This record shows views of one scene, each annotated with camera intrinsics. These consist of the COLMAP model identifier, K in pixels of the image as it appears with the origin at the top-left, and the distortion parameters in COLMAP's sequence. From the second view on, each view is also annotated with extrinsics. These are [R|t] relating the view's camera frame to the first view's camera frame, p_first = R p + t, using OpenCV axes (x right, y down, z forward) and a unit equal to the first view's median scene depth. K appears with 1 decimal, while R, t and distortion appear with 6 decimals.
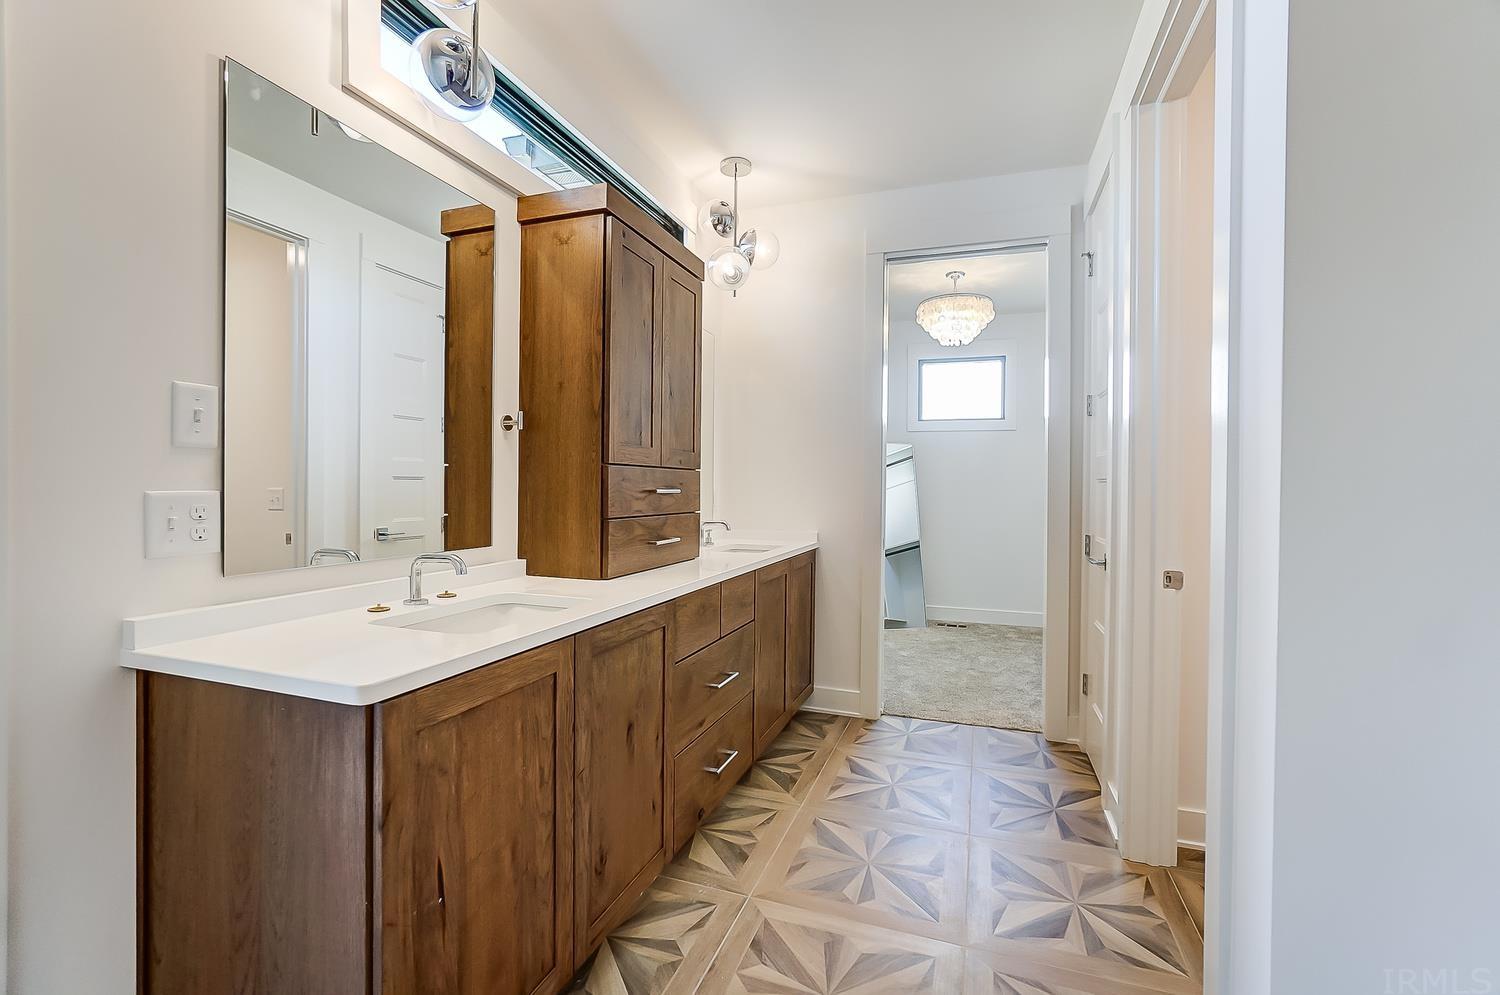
lens RADIAL K [[683.4, 0, 748.6], [0, 683.4, 496.1], [0, 0, 1]] dist [-0.028152, 0.006912]
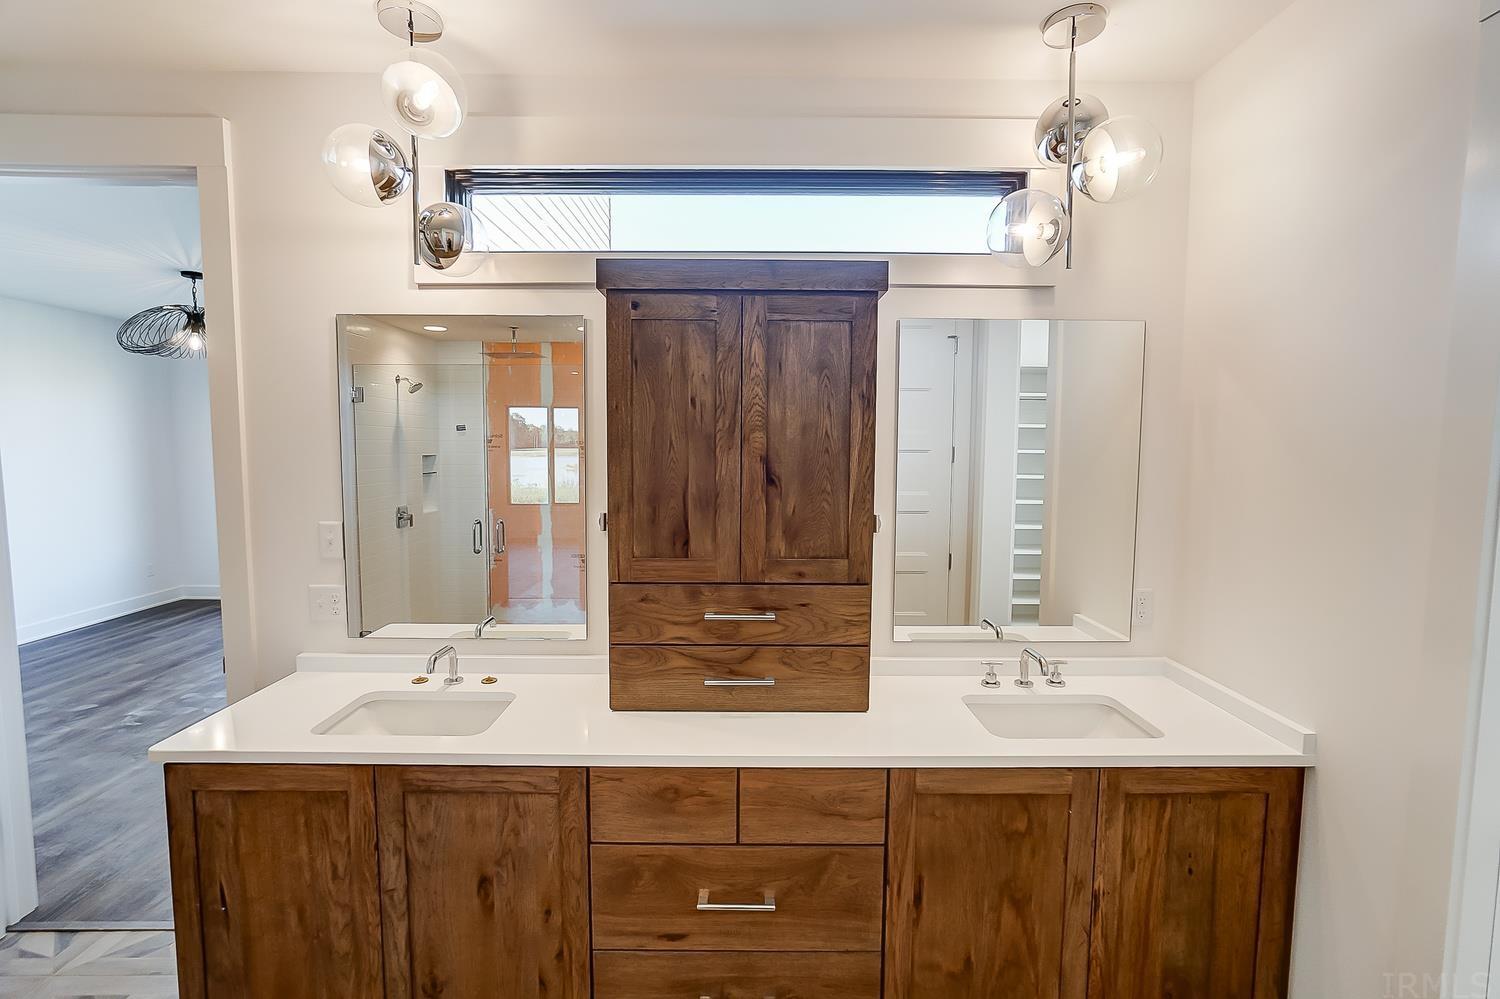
lens RADIAL K [[683.4, 0, 752.3], [0, 683.4, 494.5], [0, 0, 1]] dist [-0.028152, 0.006912]
pose [[0.329969, 0.065076, -0.941746, 0.931294], [-0.010094, 0.997807, 0.065414, -0.303591], [0.943938, -0.012079, 0.329902, 1.229931]]
